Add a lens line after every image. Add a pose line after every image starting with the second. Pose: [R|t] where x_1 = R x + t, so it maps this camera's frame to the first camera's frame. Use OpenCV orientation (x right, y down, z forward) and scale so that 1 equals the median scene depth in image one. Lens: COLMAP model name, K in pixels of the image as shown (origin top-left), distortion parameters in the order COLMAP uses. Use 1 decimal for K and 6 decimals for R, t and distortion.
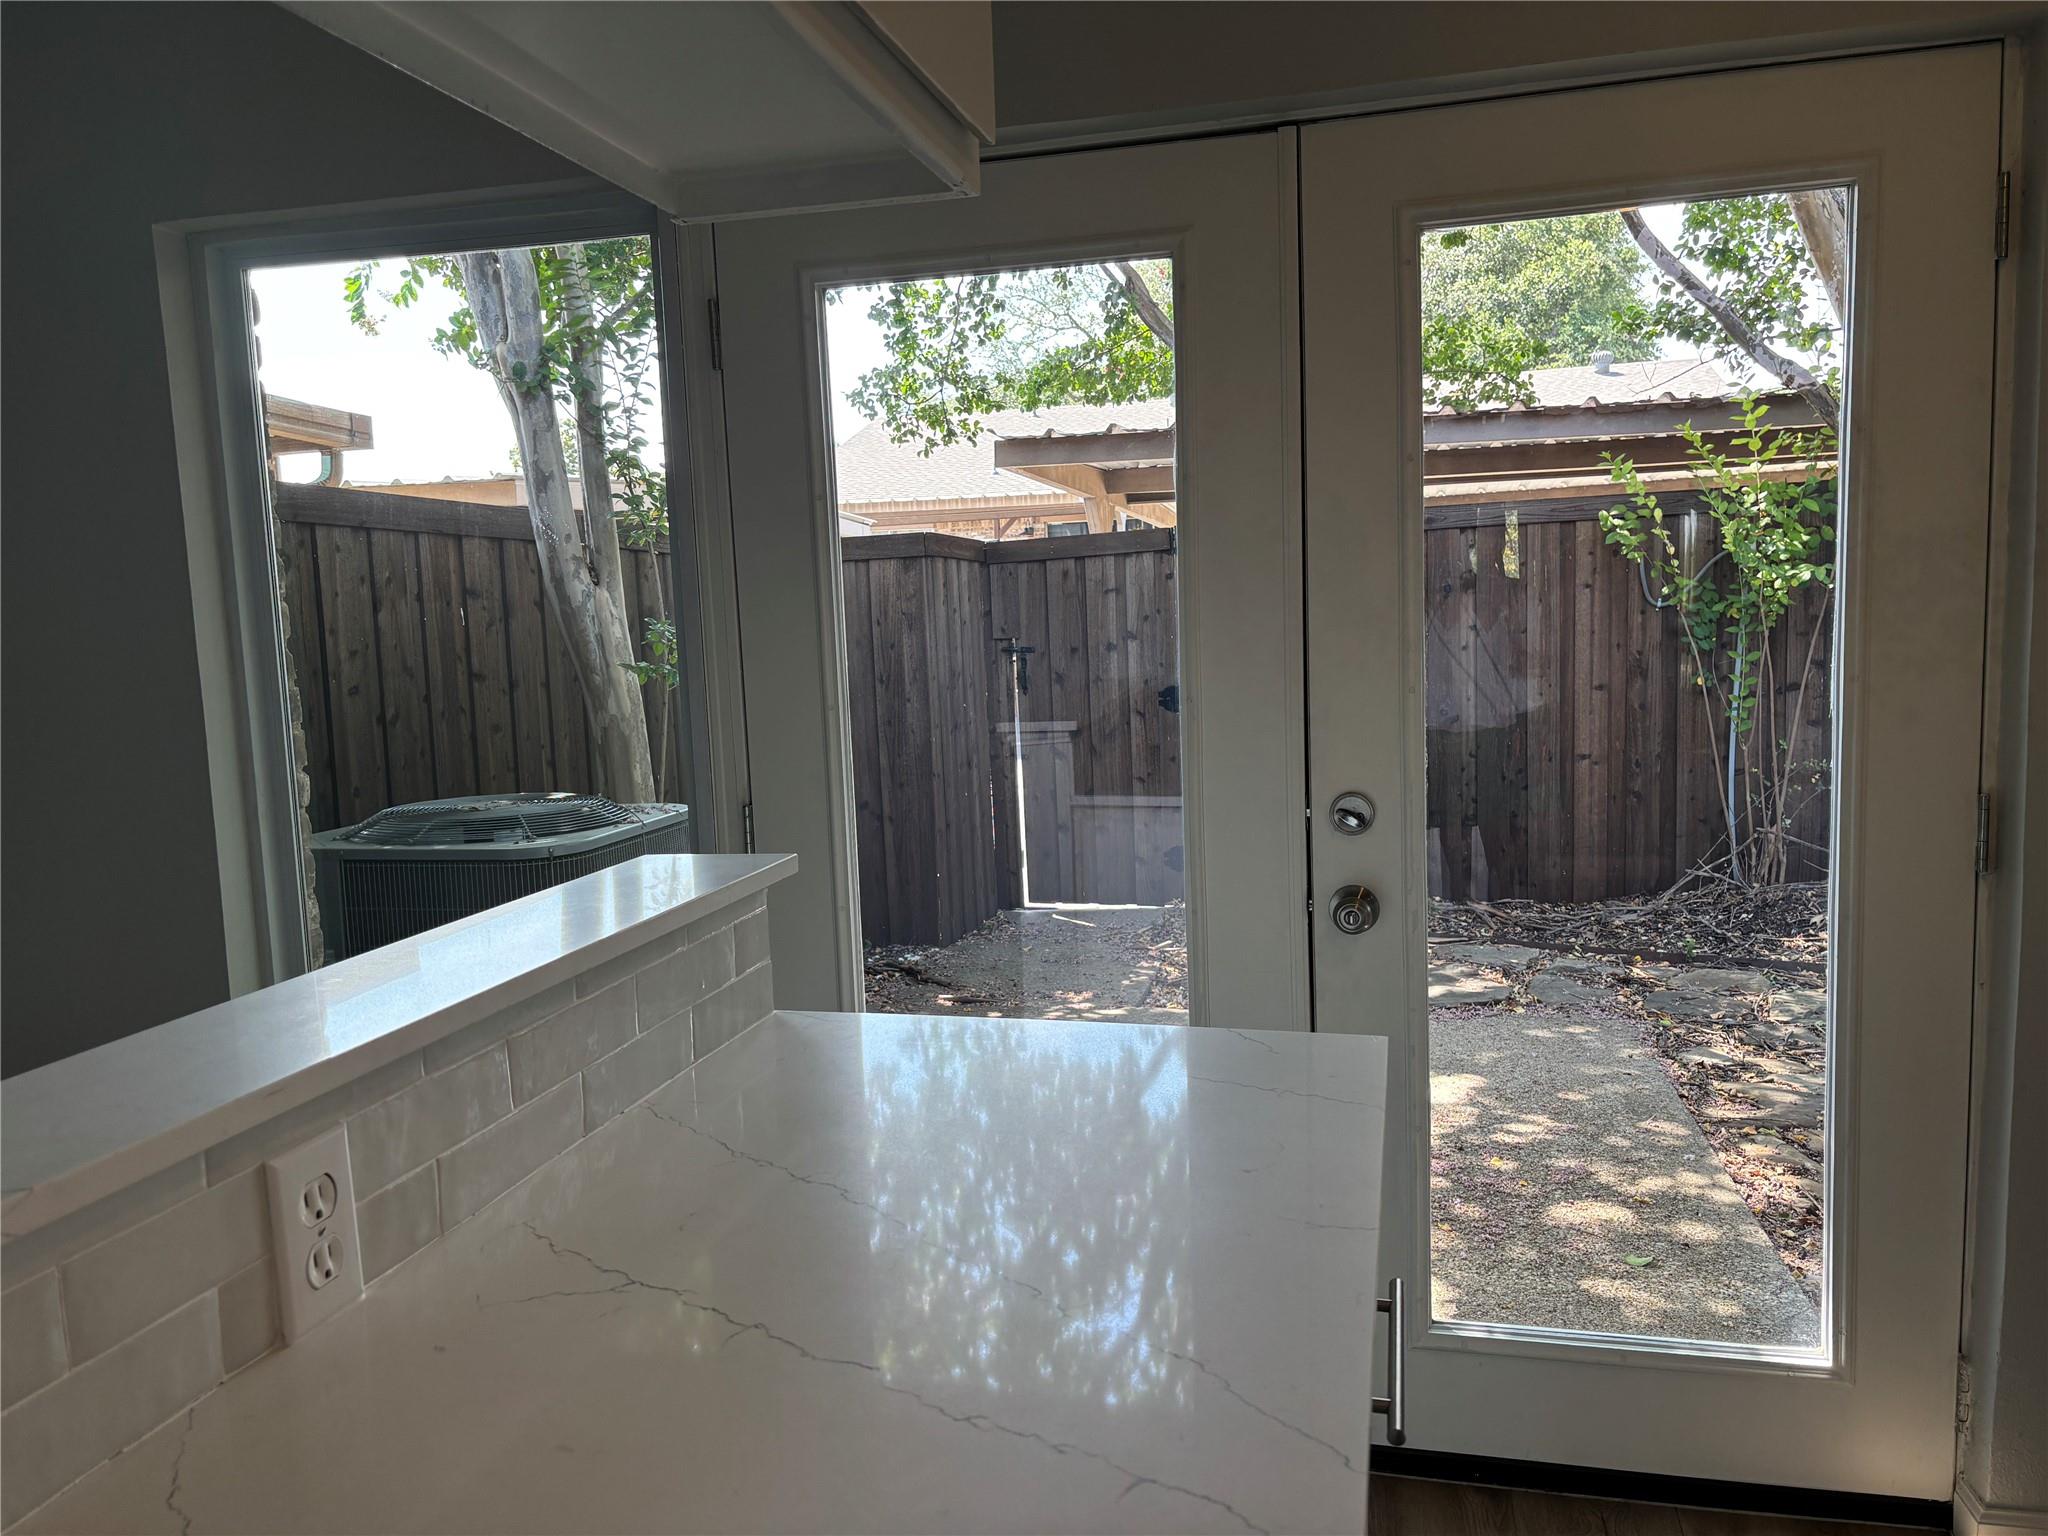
lens RADIAL K [[1546.8, 0, 1026.7], [0, 1546.8, 775.0], [0, 0, 1]] dist [0.032551, -0.043702]
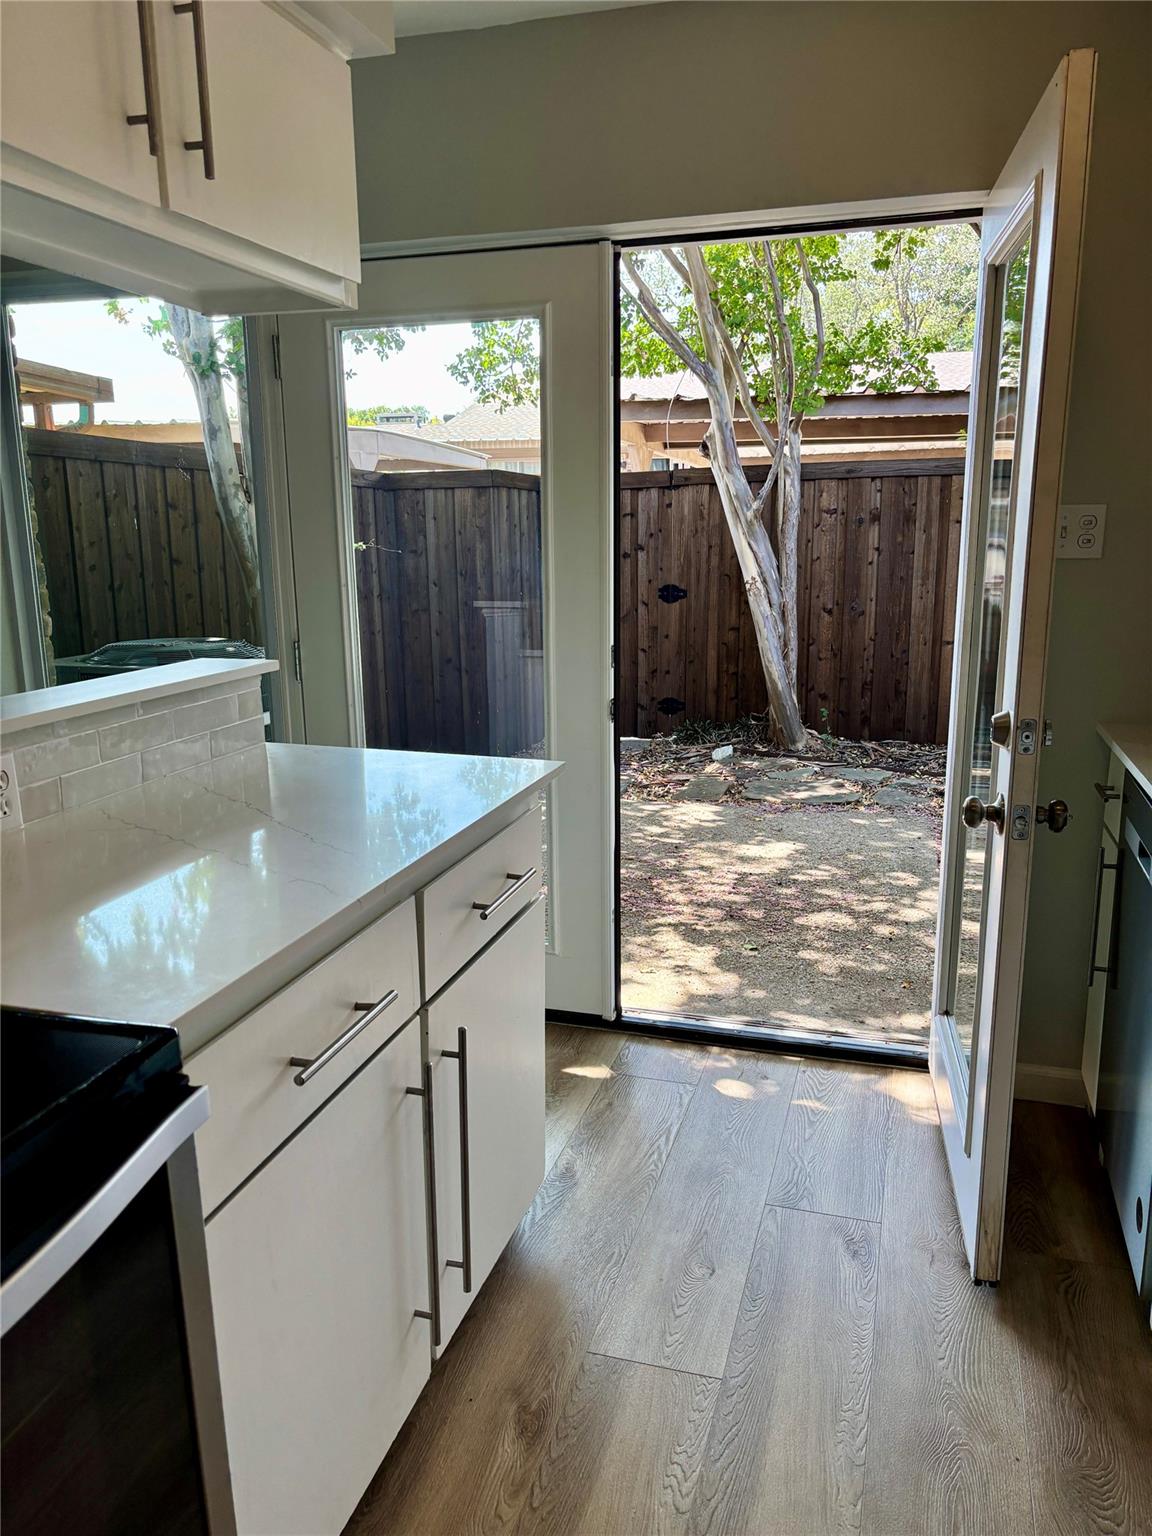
lens RADIAL K [[1160.1, 0, 569.3], [0, 1160.1, 771.9], [0, 0, 1]] dist [0.032551, -0.043702]
pose [[0.998118, 0.040400, -0.046133, 0.074975], [-0.035359, 0.993812, 0.105295, 0.006316], [0.050102, -0.103466, 0.993370, -0.109811]]
